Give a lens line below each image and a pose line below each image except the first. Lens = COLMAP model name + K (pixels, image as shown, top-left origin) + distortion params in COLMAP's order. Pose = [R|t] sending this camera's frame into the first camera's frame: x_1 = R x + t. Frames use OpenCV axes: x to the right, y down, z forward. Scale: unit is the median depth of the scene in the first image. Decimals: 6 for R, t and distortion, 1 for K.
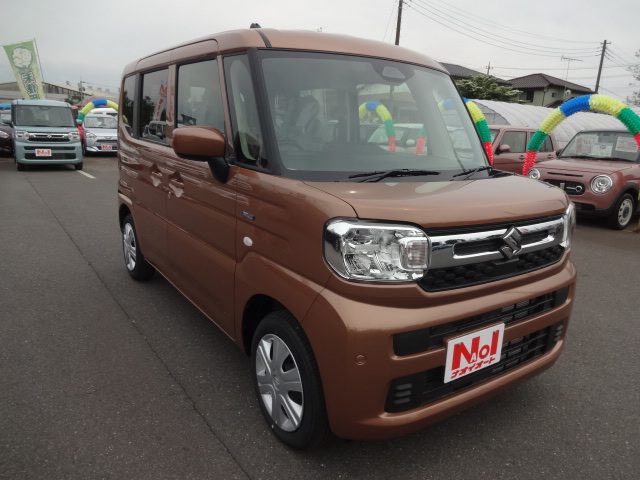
lens RADIAL K [[476.2, 0, 321.4], [0, 476.2, 228.1], [0, 0, 1]] dist [-0.009049, -0.002378]
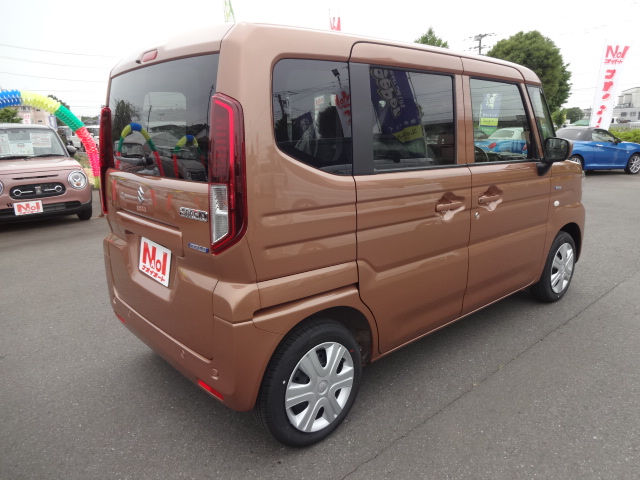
lens RADIAL K [[476.3, 0, 327.8], [0, 476.3, 239.9], [0, 0, 1]] dist [-0.005655, -0.005142]
pose [[-0.131282, -0.264397, 0.955437, -1.776180], [0.215363, 0.933154, 0.287822, -0.534796], [-0.967669, 0.243551, -0.065565, 2.041641]]
